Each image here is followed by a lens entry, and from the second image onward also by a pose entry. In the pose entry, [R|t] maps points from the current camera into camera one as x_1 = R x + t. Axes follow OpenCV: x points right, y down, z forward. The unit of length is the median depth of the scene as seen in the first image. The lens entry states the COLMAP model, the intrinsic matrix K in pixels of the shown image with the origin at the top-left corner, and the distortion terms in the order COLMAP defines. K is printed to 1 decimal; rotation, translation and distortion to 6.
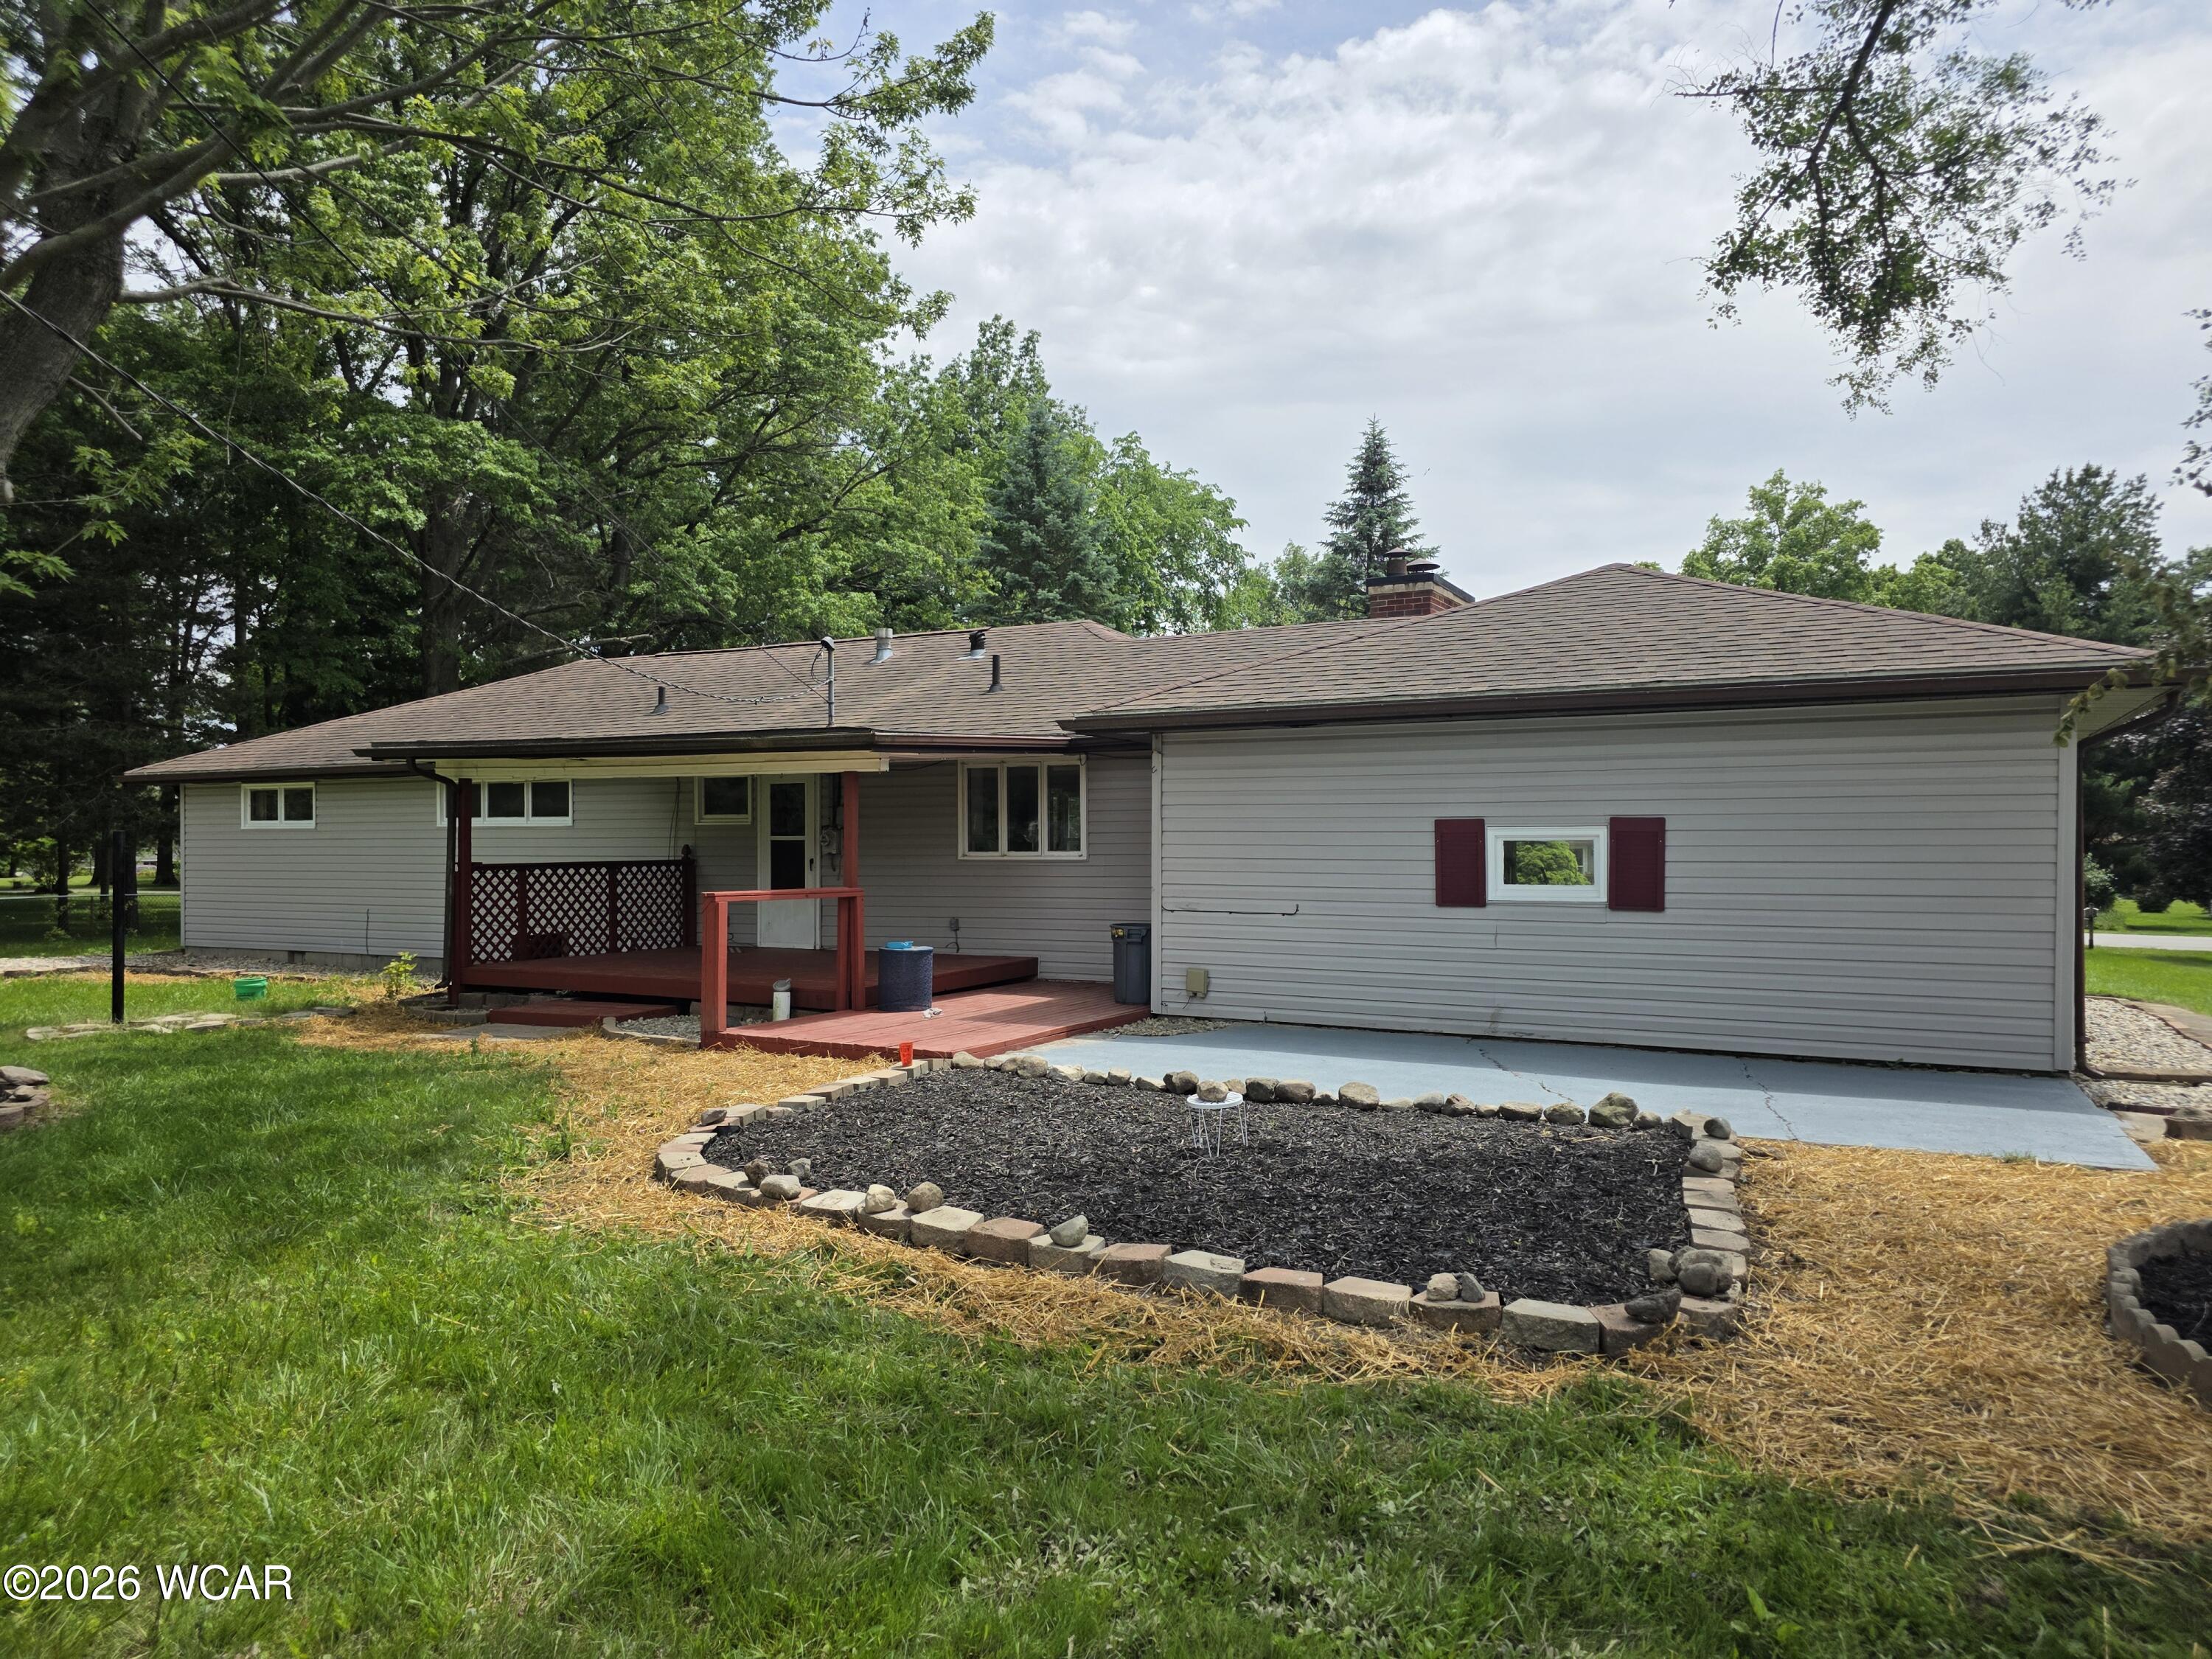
lens RADIAL K [[1483.2, 0, 1106.0], [0, 1483.2, 829.5], [0, 0, 1]] dist [0.083642, -0.088601]
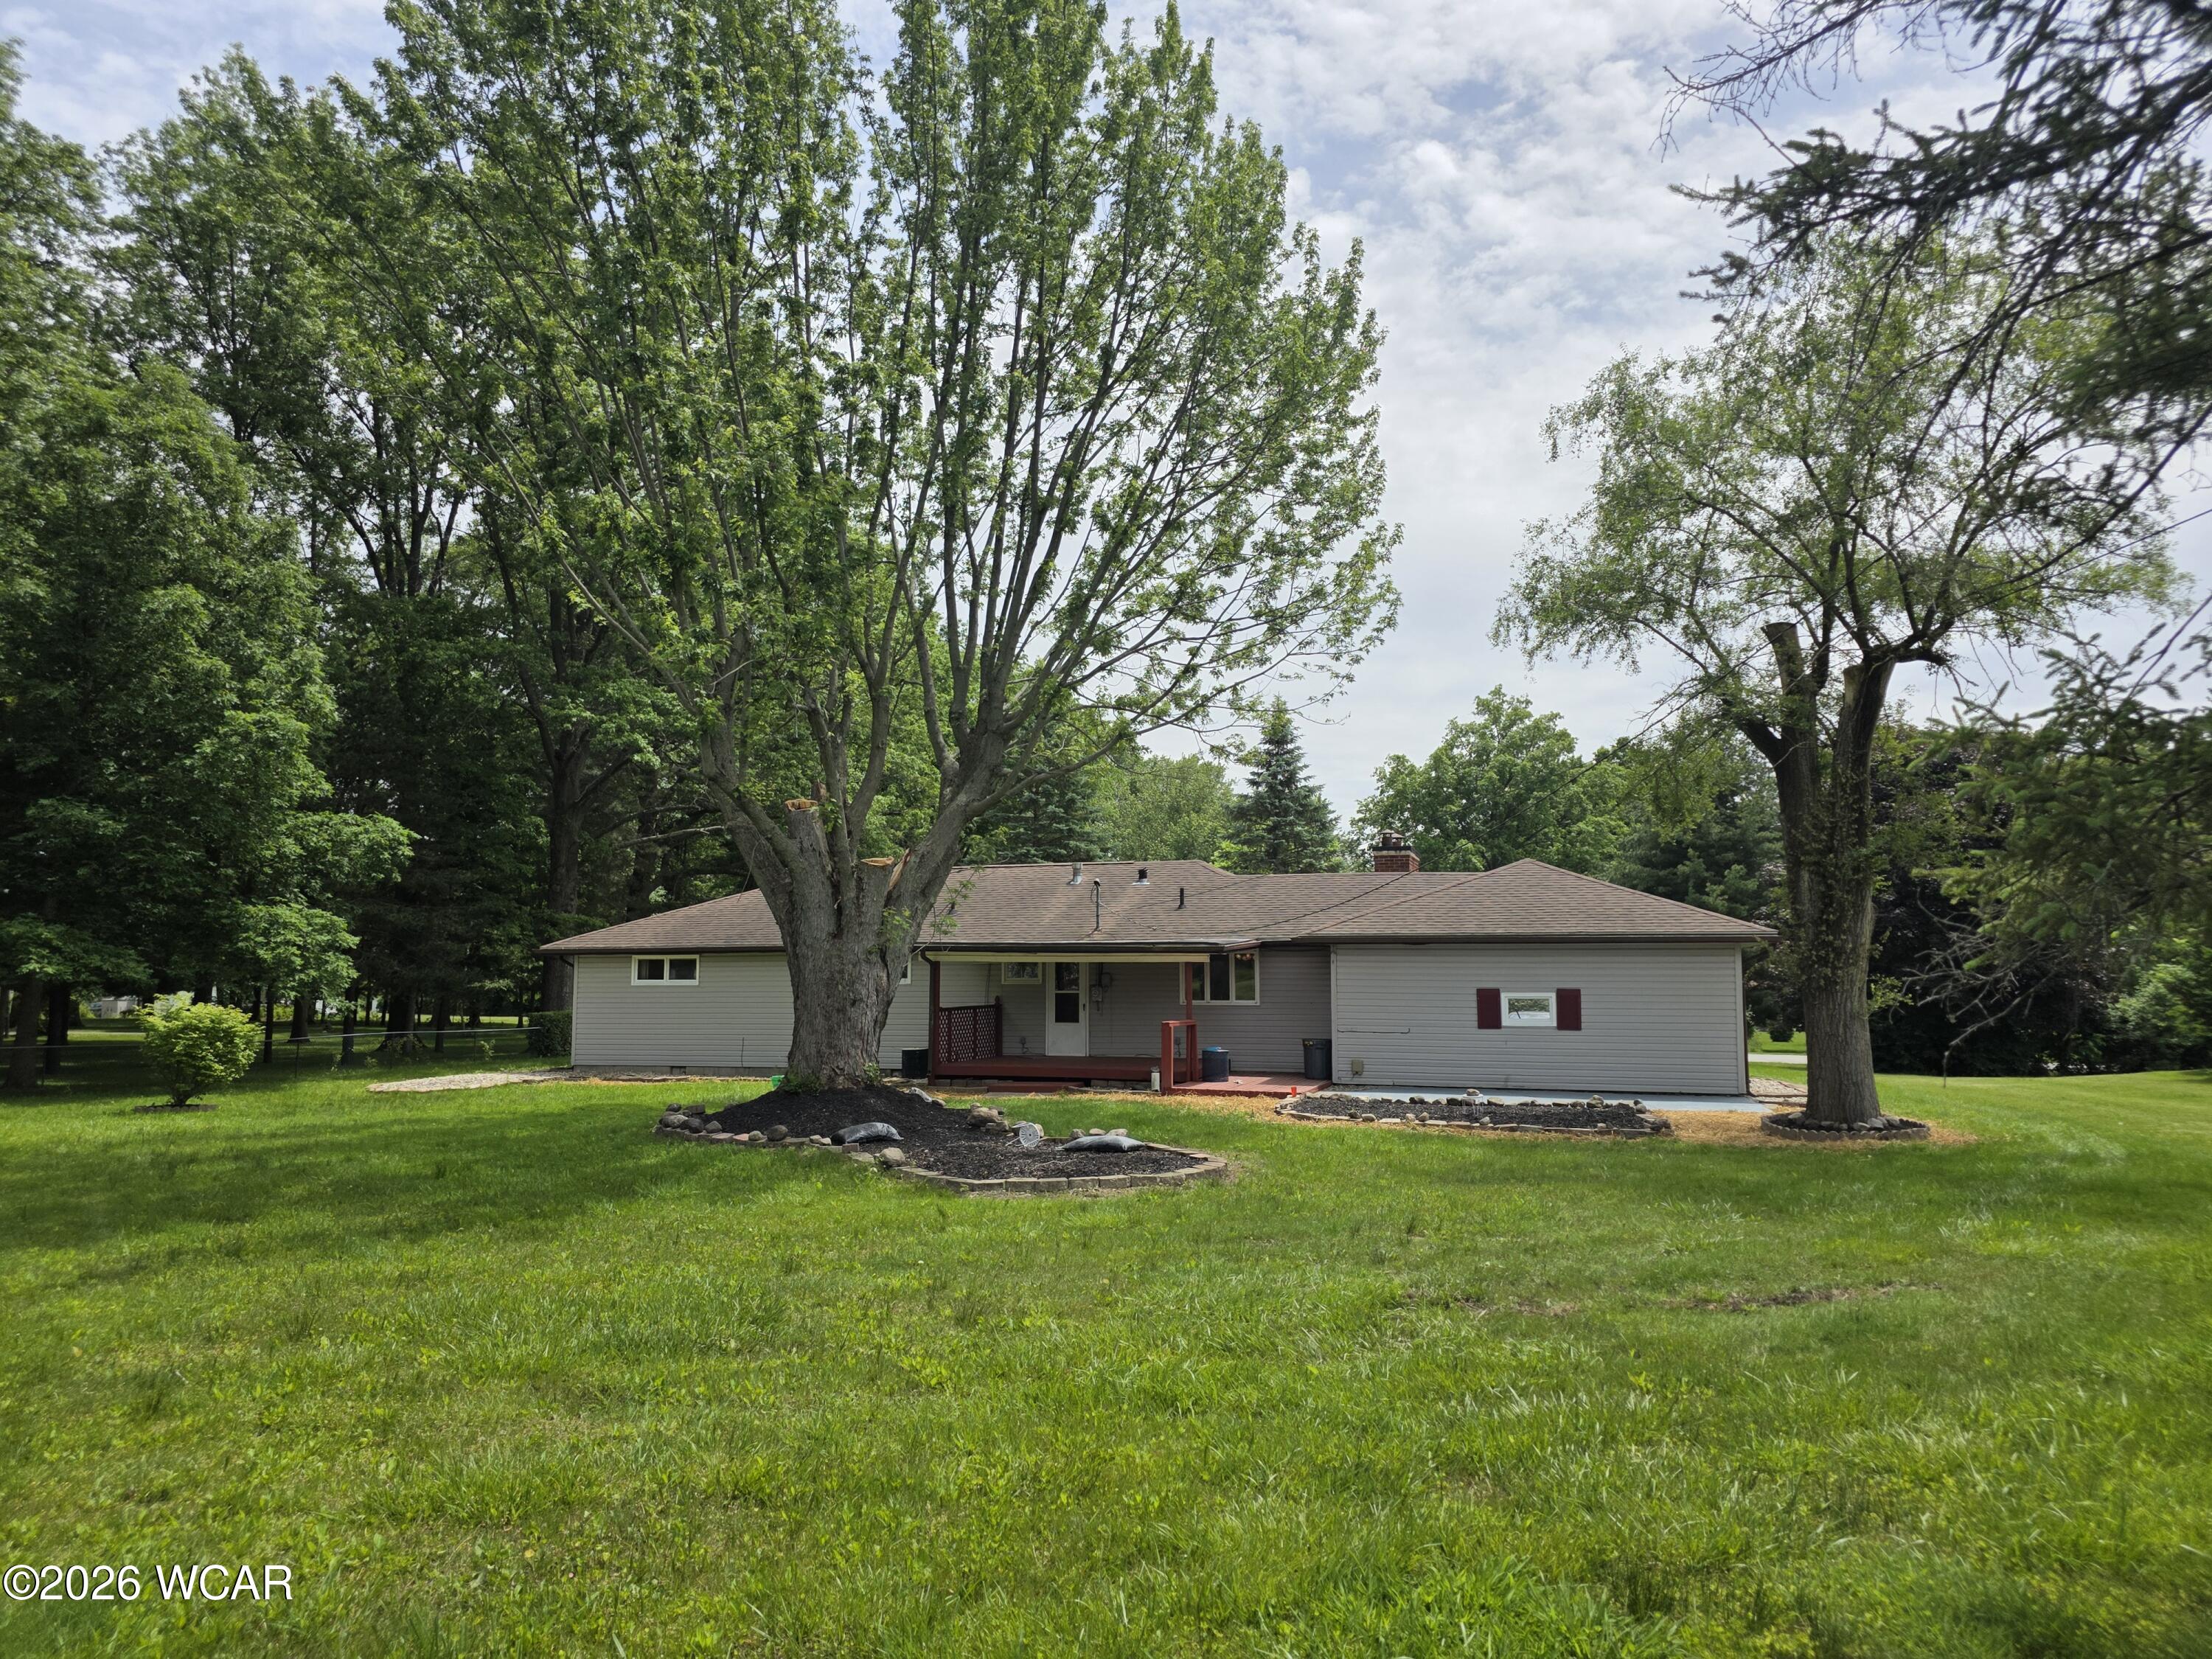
lens RADIAL K [[1483.2, 0, 1106.0], [0, 1483.2, 829.5], [0, 0, 1]] dist [0.083642, -0.088601]
pose [[0.983076, 0.018969, 0.182213, -0.365474], [-0.002518, 0.995930, -0.090094, -0.020917], [-0.183180, 0.088110, 0.979123, -0.549005]]
